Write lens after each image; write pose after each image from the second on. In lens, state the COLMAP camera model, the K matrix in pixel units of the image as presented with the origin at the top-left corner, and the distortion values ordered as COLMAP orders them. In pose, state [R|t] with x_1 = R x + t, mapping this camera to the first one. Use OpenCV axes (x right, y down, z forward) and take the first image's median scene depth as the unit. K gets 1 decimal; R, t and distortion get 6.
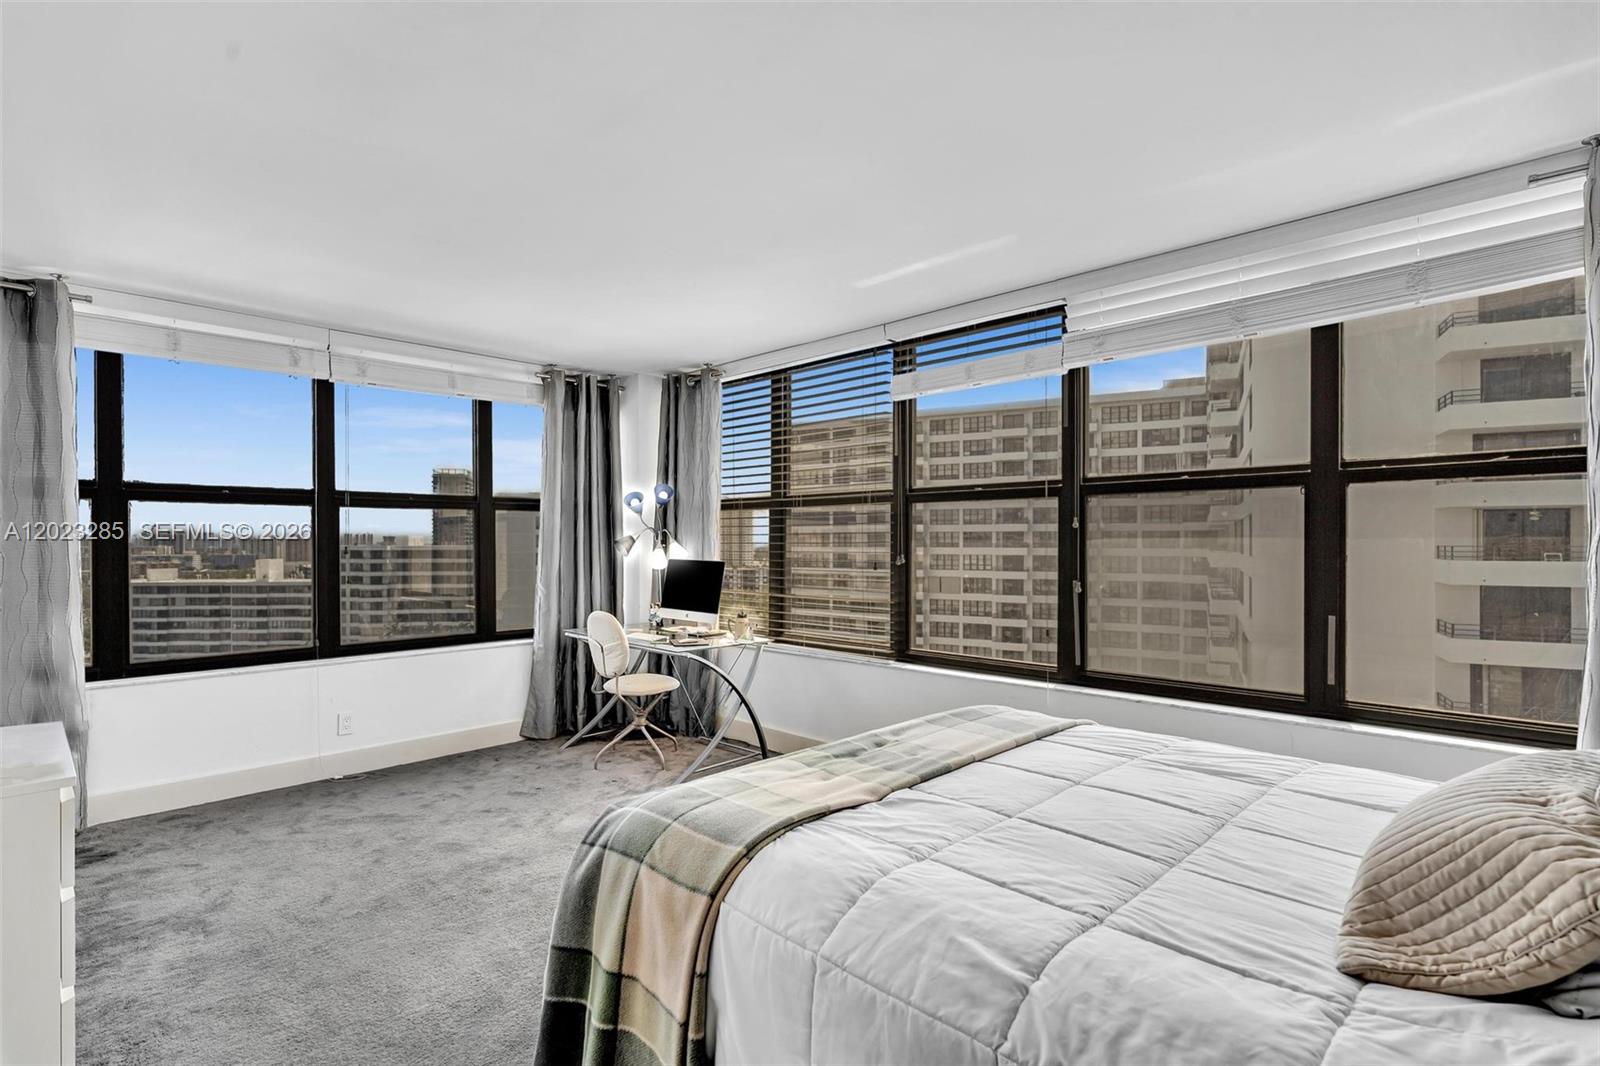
lens RADIAL K [[758.0, 0, 812.2], [0, 758.0, 540.2], [0, 0, 1]] dist [-0.001102, -0.000444]
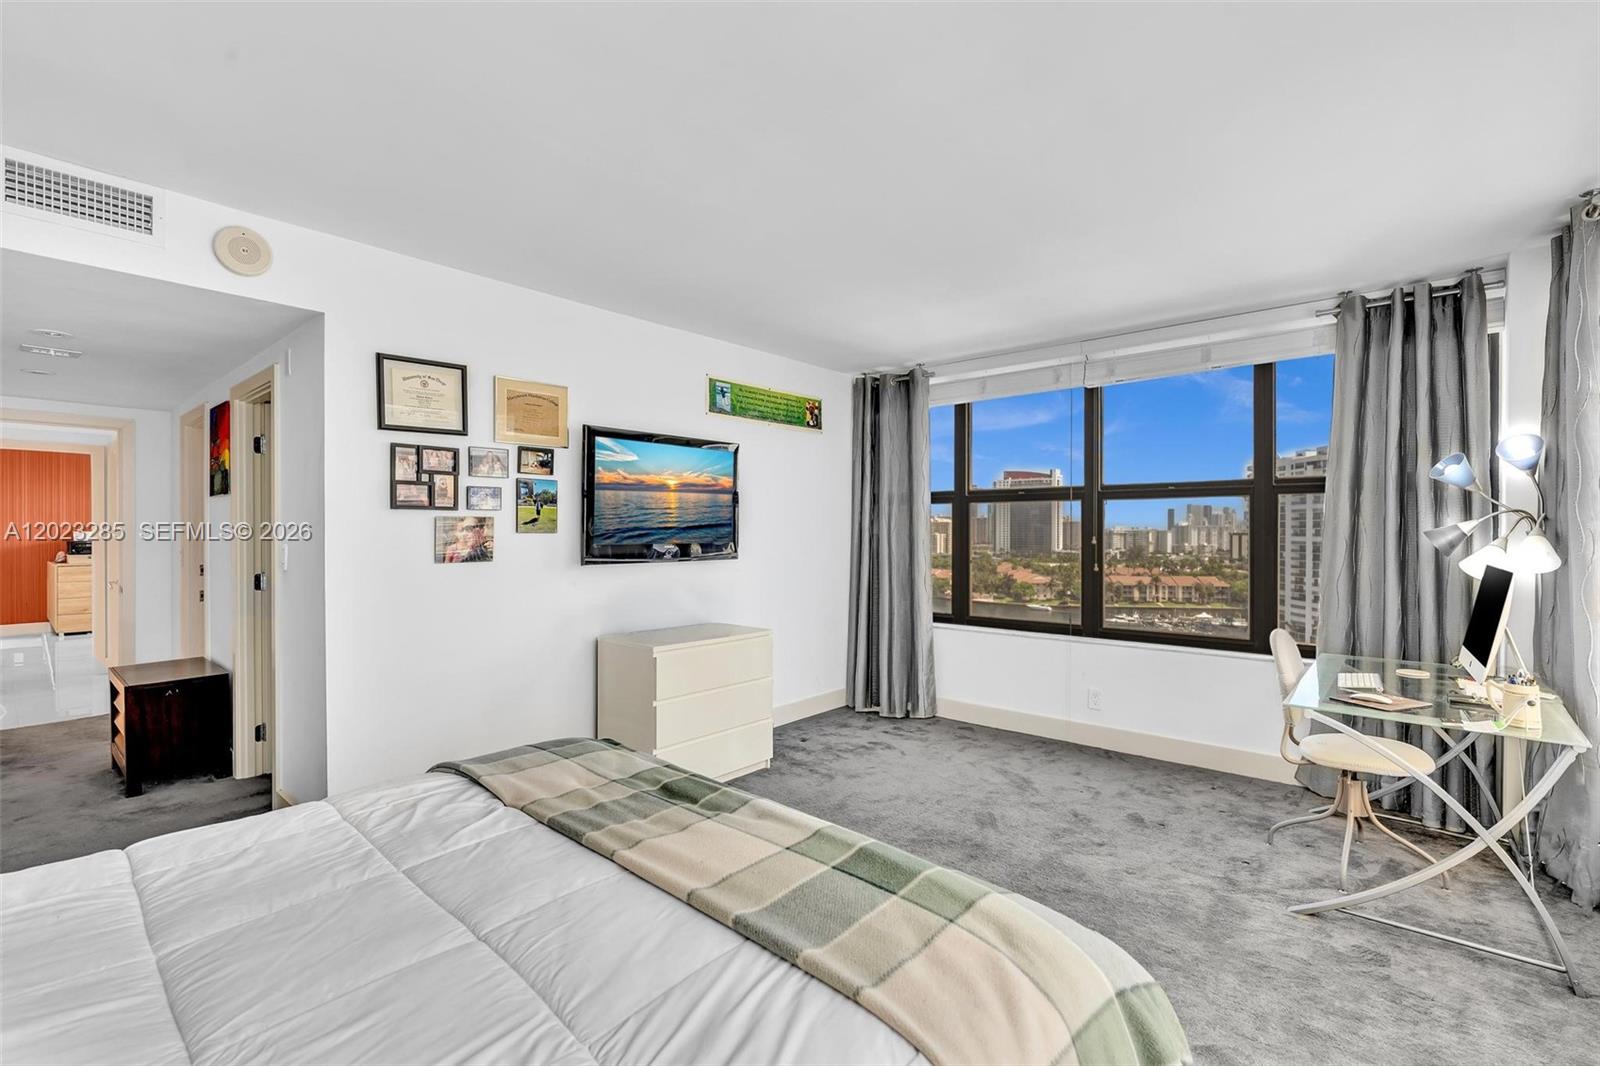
lens RADIAL K [[718.9, 0, 794.9], [0, 718.9, 538.1], [0, 0, 1]] dist [-0.000618, -0.000010]
pose [[0.048545, 0.011631, -0.998753, 0.416864], [-0.001489, 0.999932, 0.011572, -0.000761], [0.998820, 0.000926, 0.048559, 0.551712]]
